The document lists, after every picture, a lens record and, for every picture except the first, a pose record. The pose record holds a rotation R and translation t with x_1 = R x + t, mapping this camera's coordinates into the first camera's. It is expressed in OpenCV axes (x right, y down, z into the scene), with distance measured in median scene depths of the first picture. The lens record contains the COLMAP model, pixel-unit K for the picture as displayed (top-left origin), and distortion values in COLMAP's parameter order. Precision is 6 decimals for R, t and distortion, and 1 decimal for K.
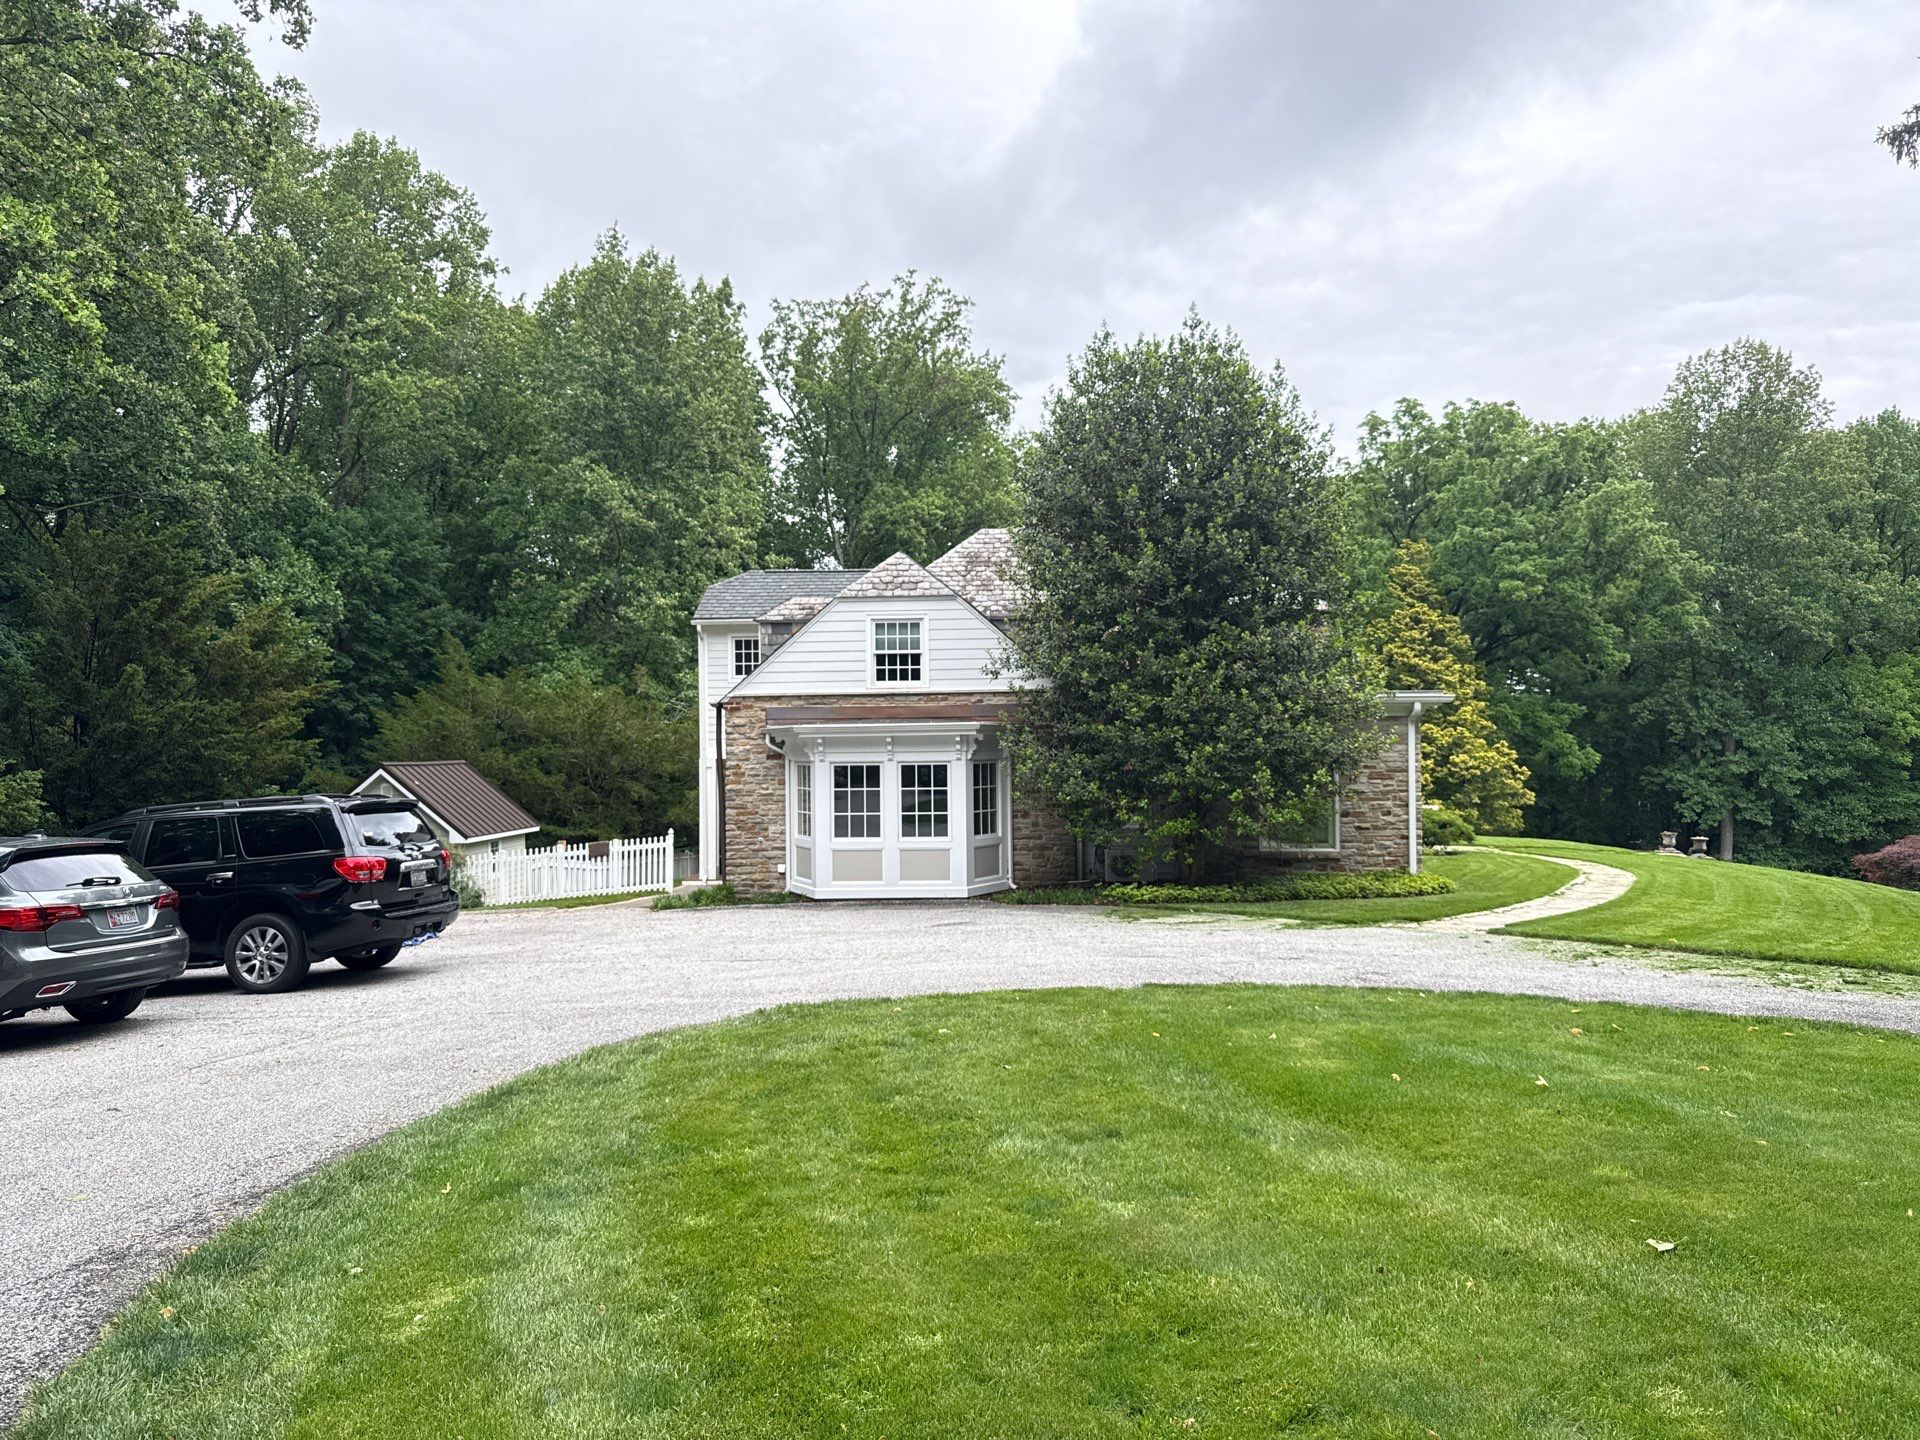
lens RADIAL K [[1378.6, 0, 955.0], [0, 1378.6, 719.1], [0, 0, 1]] dist [0.099982, -0.112798]
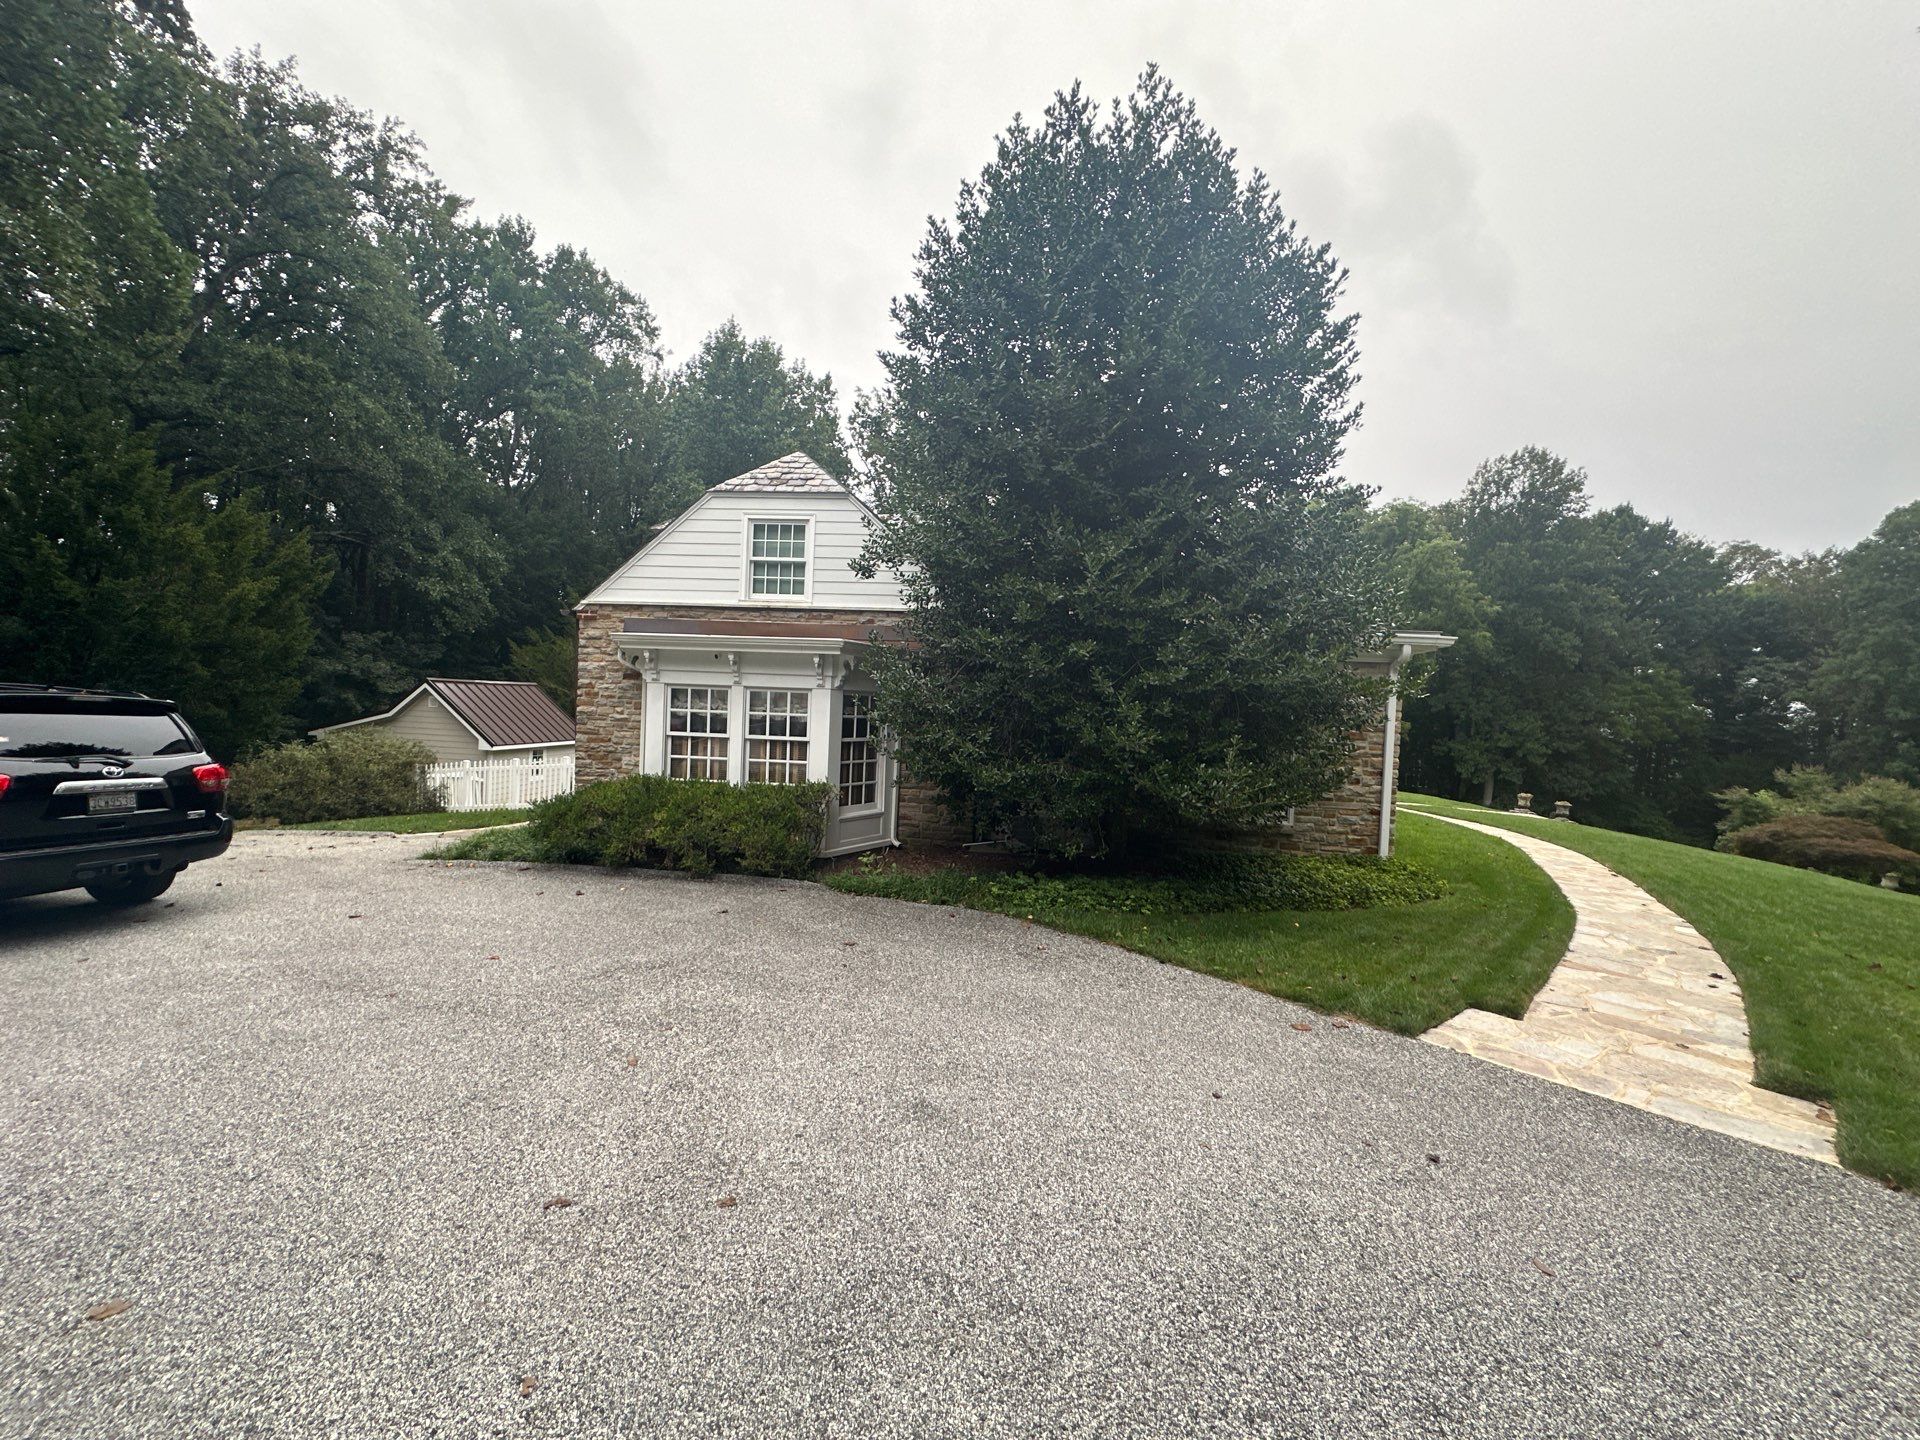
lens RADIAL K [[765.4, 0, 965.7], [0, 765.4, 717.3], [0, 0, 1]] dist [-0.007790, 0.000284]
pose [[0.997560, 0.053171, -0.045245, 0.099497], [-0.051630, 0.998068, 0.034570, 0.025794], [0.046995, -0.032149, 0.998378, 0.533386]]
